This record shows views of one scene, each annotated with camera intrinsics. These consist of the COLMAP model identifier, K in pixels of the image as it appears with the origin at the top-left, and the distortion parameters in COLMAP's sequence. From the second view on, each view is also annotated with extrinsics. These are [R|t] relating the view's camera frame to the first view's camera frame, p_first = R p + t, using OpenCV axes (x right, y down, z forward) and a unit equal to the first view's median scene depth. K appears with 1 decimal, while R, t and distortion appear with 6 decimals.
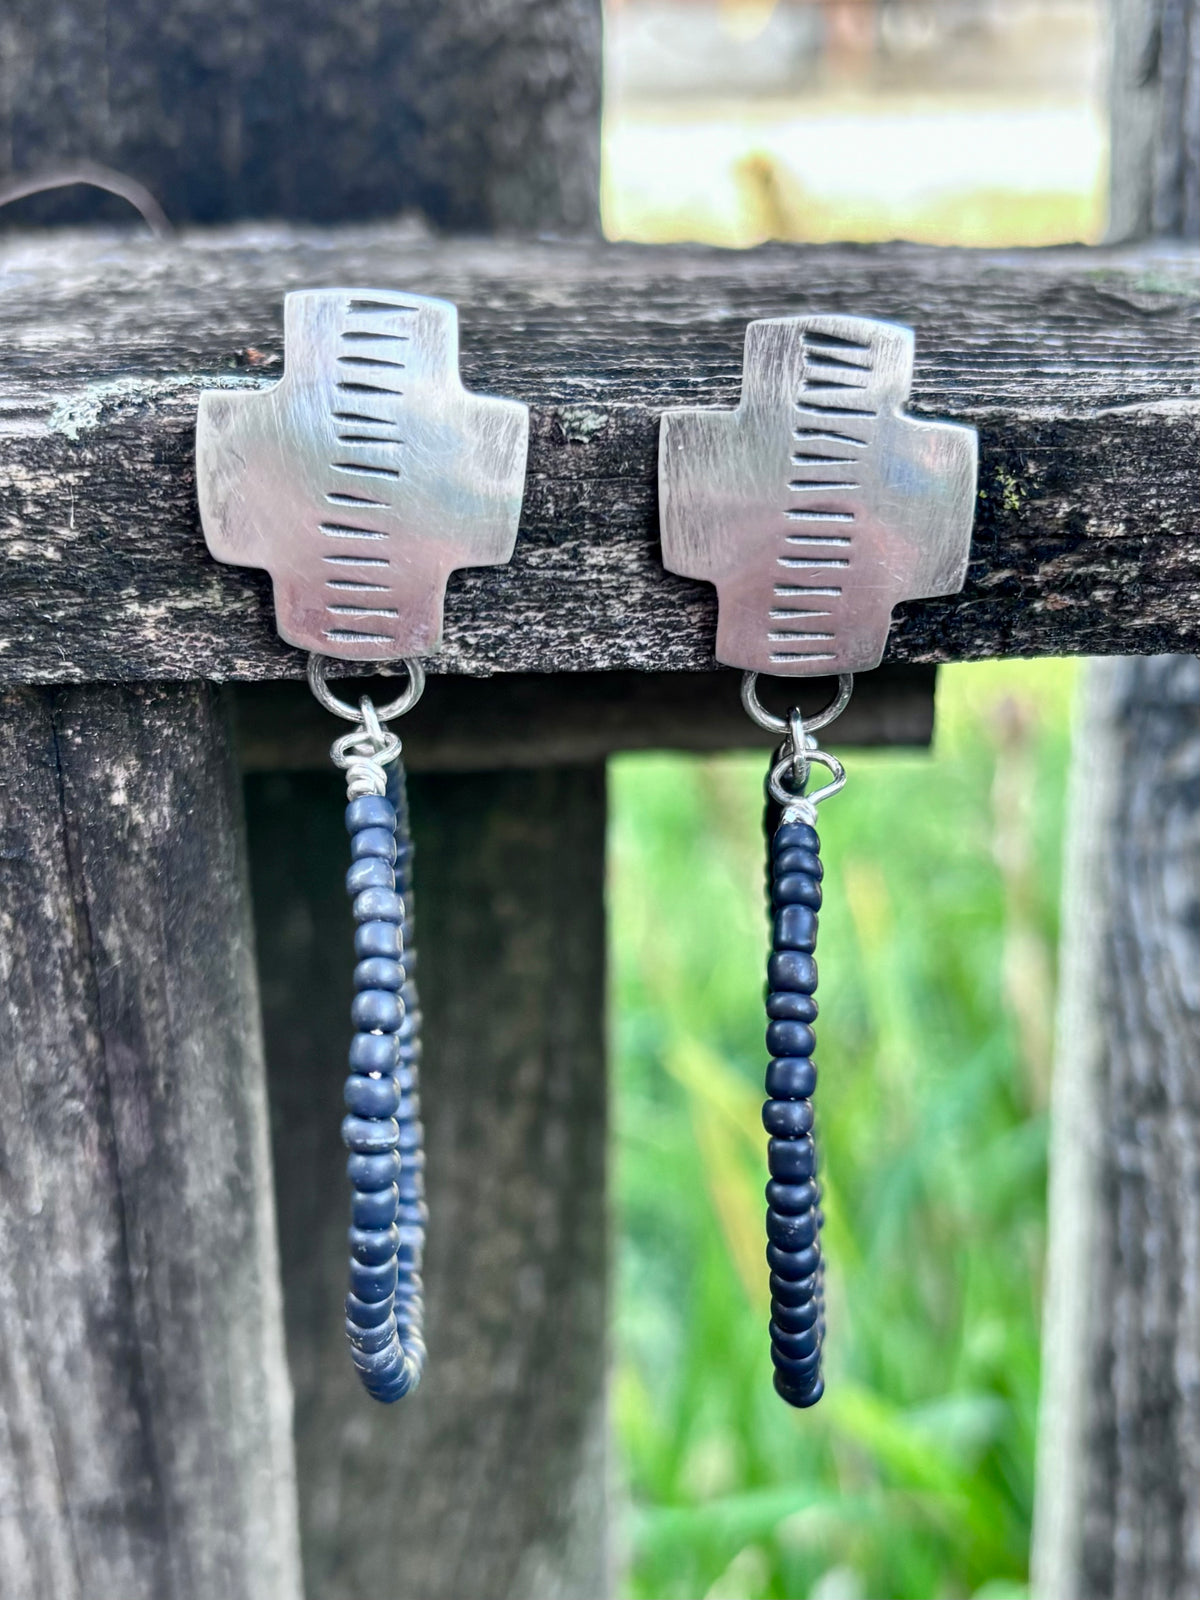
lens RADIAL K [[2230.6, 0, 628.3], [0, 2230.6, 926.6], [0, 0, 1]] dist [0.235716, -1.136466]
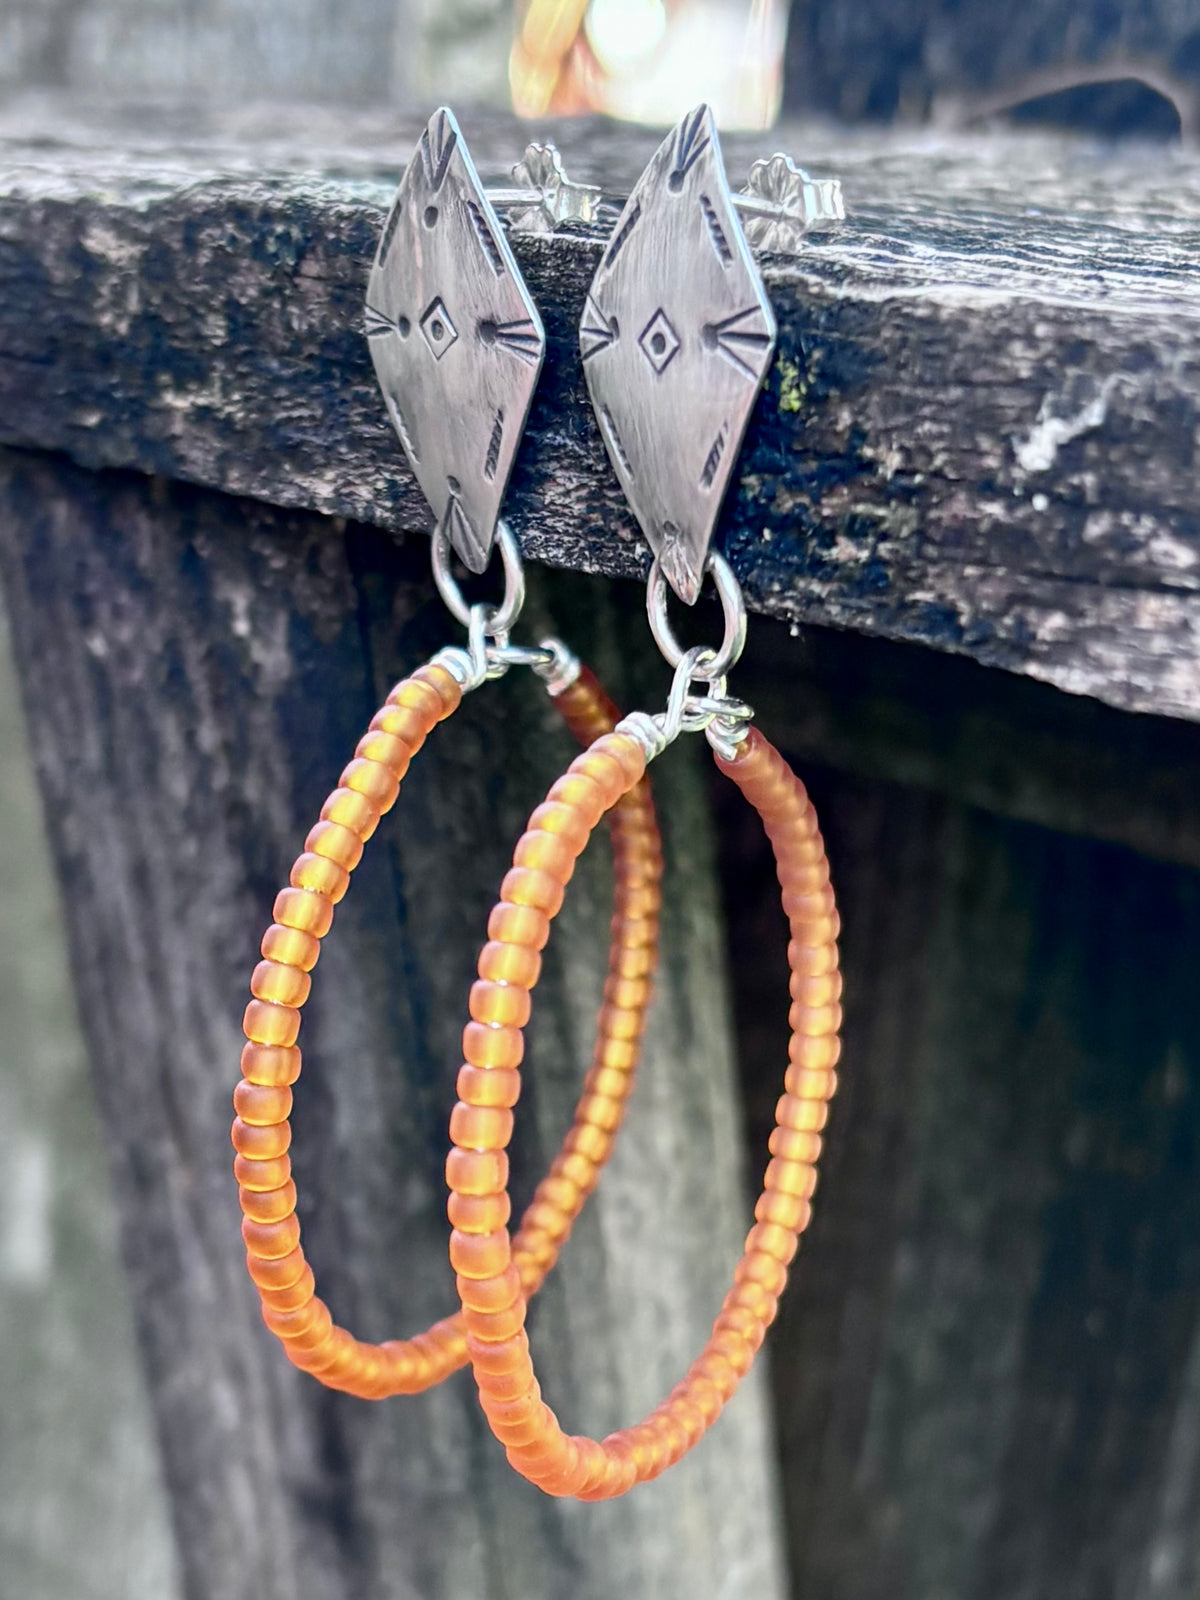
lens RADIAL K [[3341.4, 0, 661.3], [0, 3341.4, 1121.8], [0, 0, 1]] dist [0.225463, -1.005742]
pose [[0.612560, 0.277161, -0.740238, 1.033185], [-0.330924, 0.940406, 0.078263, -0.033606], [0.717816, 0.197022, 0.667775, 0.254656]]
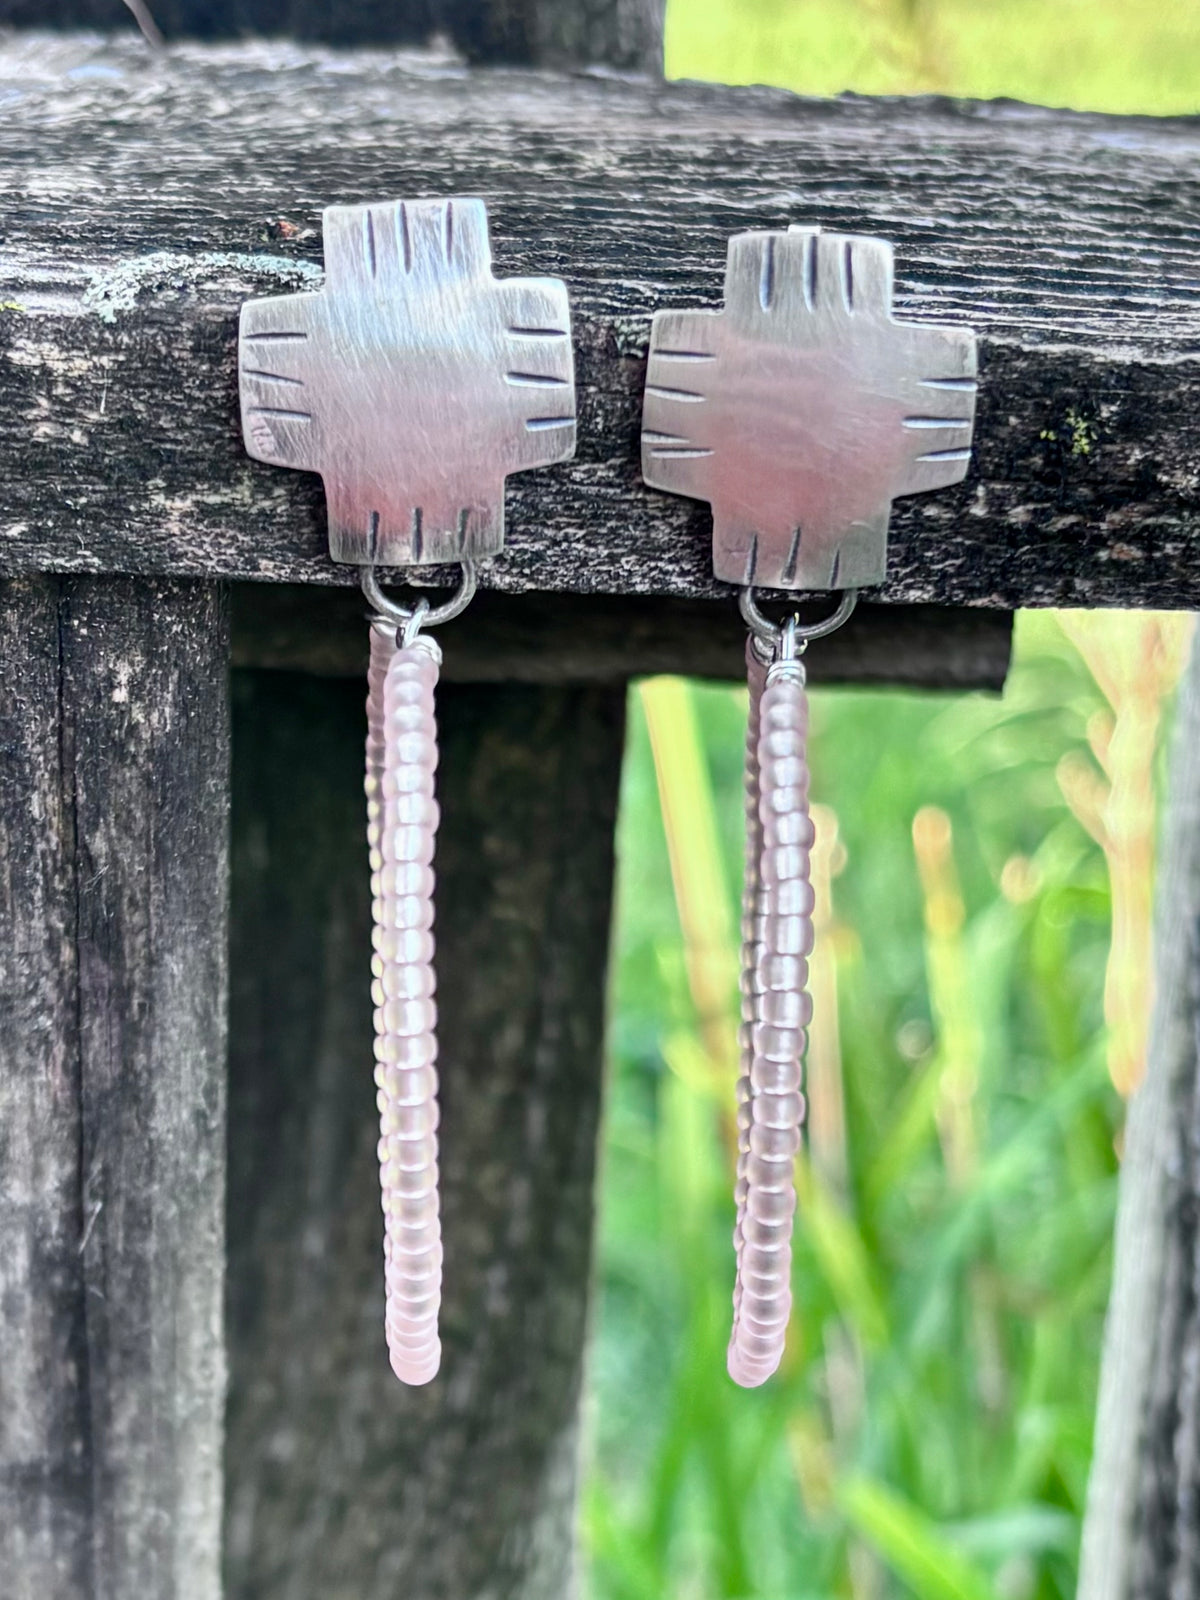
lens RADIAL K [[3000.4, 0, 595.2], [0, 3000.4, 941.7], [0, 0, 1]] dist [0.278126, -1.290649]
pose [[0.997941, 0.063821, -0.006356, -0.013812], [-0.063698, 0.997807, 0.018014, 0.011374], [0.007491, -0.017572, 0.999818, -0.287177]]
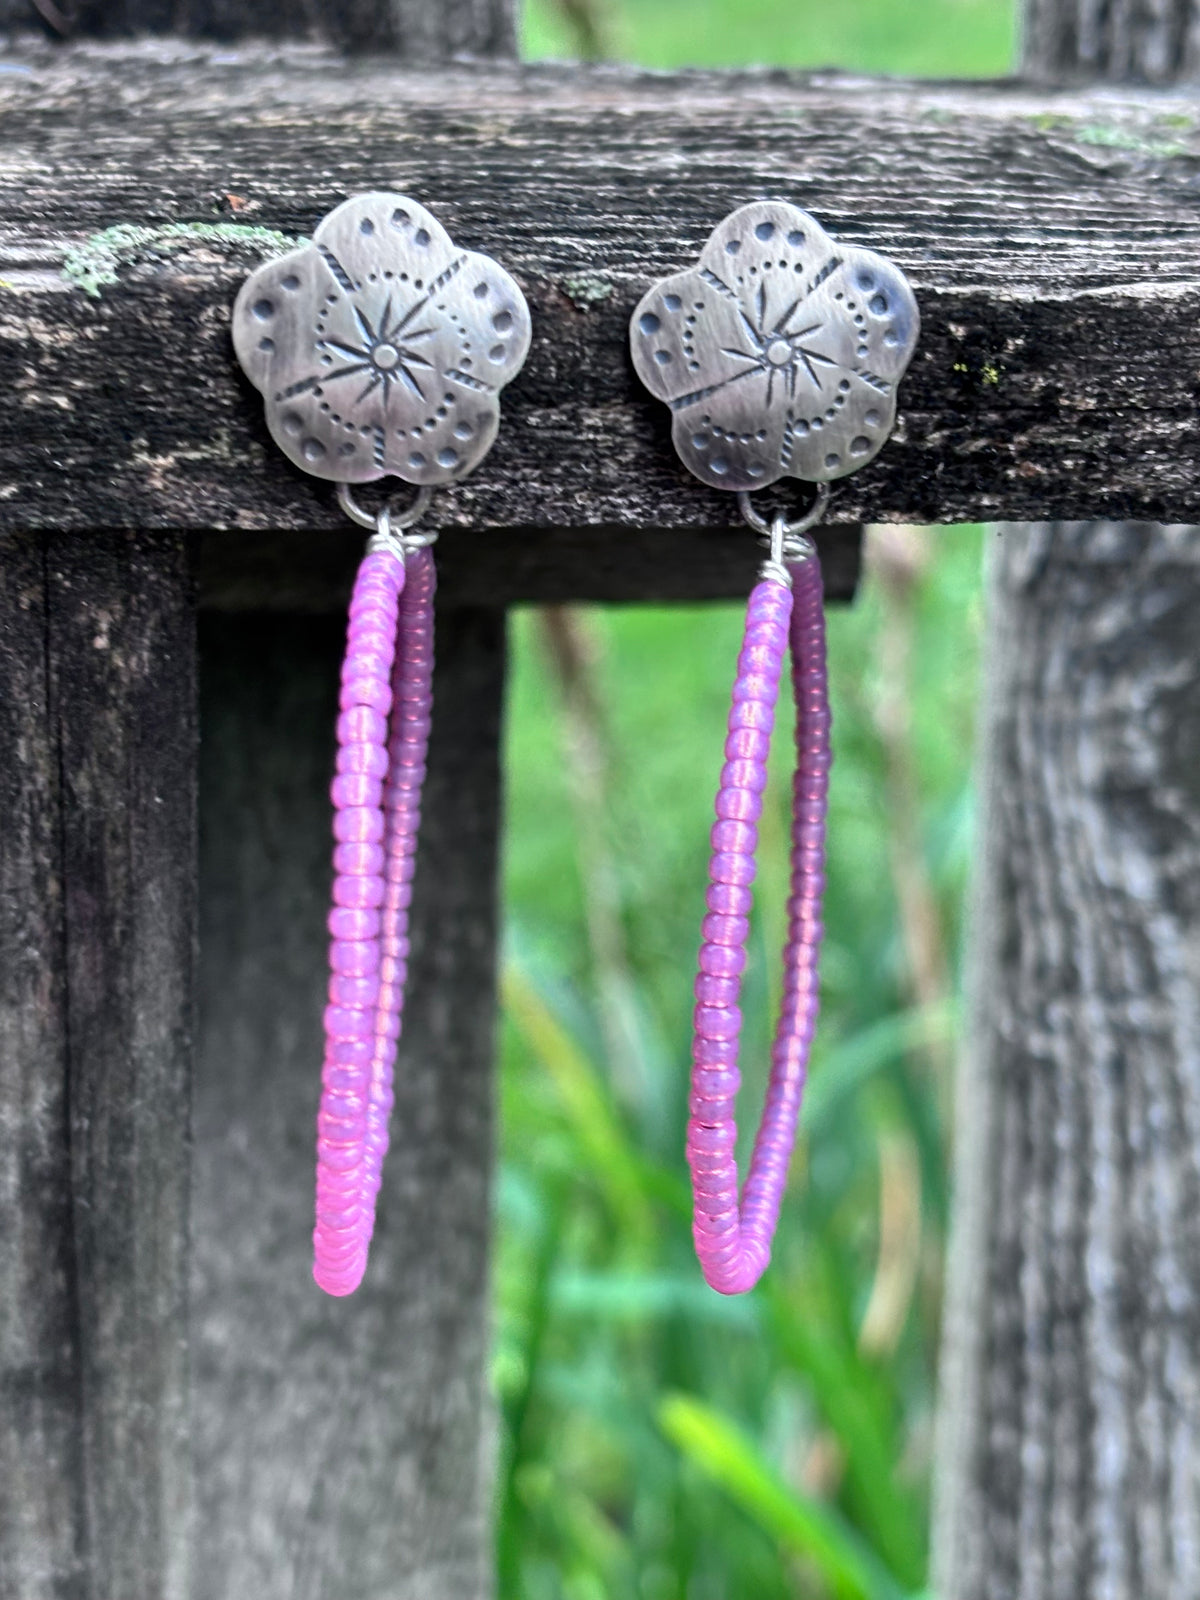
lens RADIAL K [[2721.6, 0, 599.4], [0, 2721.6, 761.8], [0, 0, 1]] dist [0.281367, -1.703329]
pose [[0.997150, 0.012976, 0.074323, -0.102174], [-0.012186, 0.999865, -0.011063, 0.007656], [-0.074457, 0.010125, 0.997173, -0.253334]]
